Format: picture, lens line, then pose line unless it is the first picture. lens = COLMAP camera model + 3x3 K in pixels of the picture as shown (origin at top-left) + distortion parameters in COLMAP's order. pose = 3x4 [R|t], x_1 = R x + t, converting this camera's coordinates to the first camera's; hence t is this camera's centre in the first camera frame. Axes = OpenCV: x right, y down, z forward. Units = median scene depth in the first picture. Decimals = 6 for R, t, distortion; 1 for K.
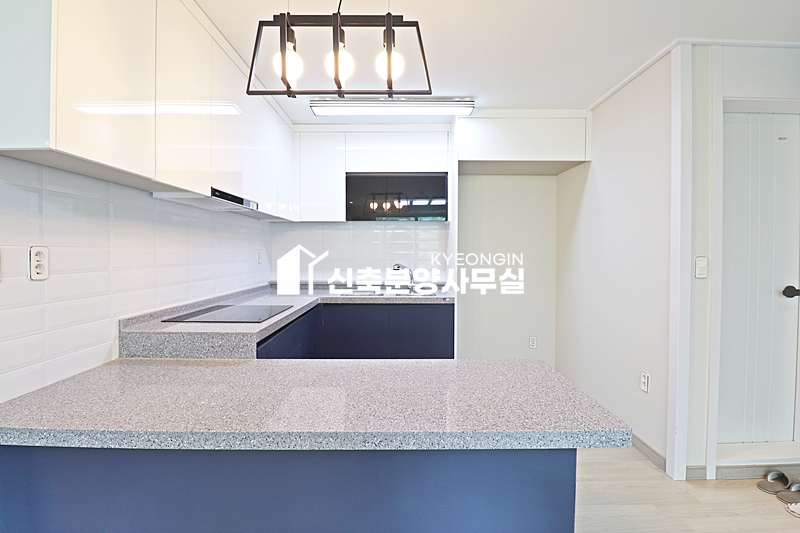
lens RADIAL K [[368.5, 0, 403.0], [0, 368.5, 261.7], [0, 0, 1]] dist [-0.012096, -0.003040]
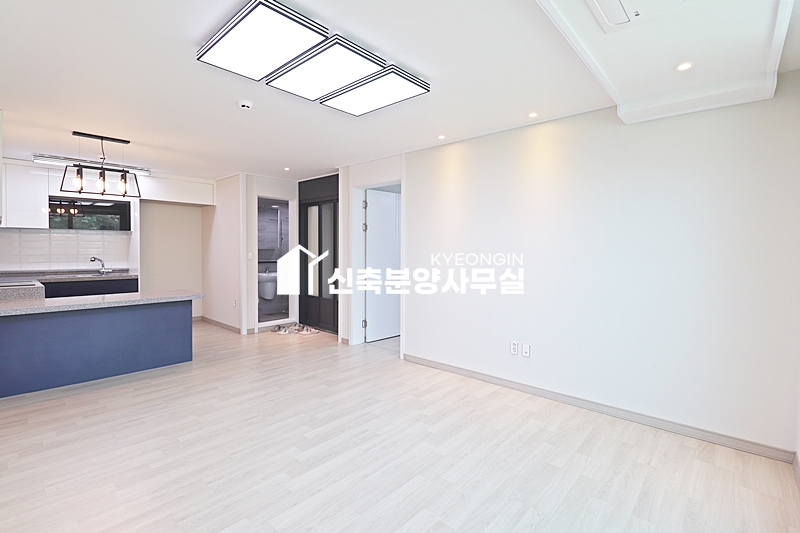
lens RADIAL K [[368.5, 0, 402.7], [0, 368.5, 259.8], [0, 0, 1]] dist [-0.012096, -0.003040]
pose [[0.670394, -0.017832, 0.741791, -0.342481], [0.011819, 0.999841, 0.013354, 0.016318], [-0.741911, -0.000186, 0.670498, -1.238534]]
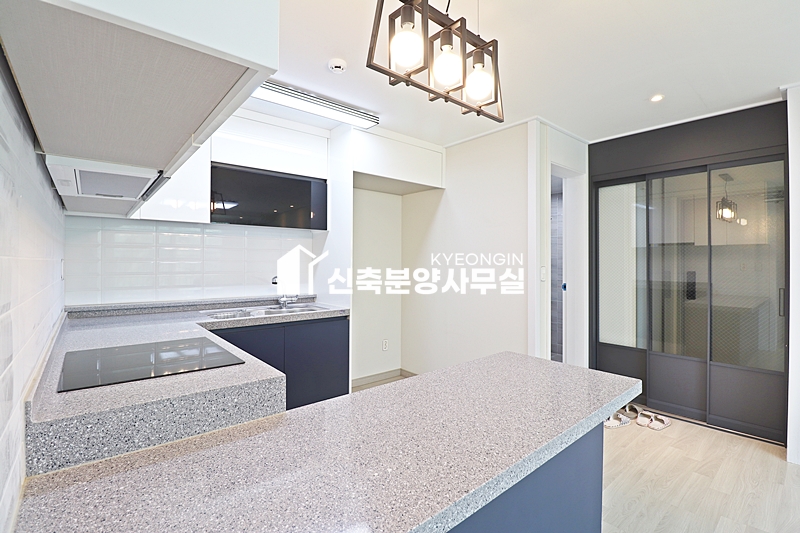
lens RADIAL K [[368.5, 0, 401.7], [0, 368.5, 259.3], [0, 0, 1]] dist [-0.012096, -0.003040]
pose [[0.763288, 0.006455, 0.646026, -0.416101], [0.012107, 0.999632, -0.024292, -0.010024], [-0.645945, 0.026363, 0.762929, 0.169736]]
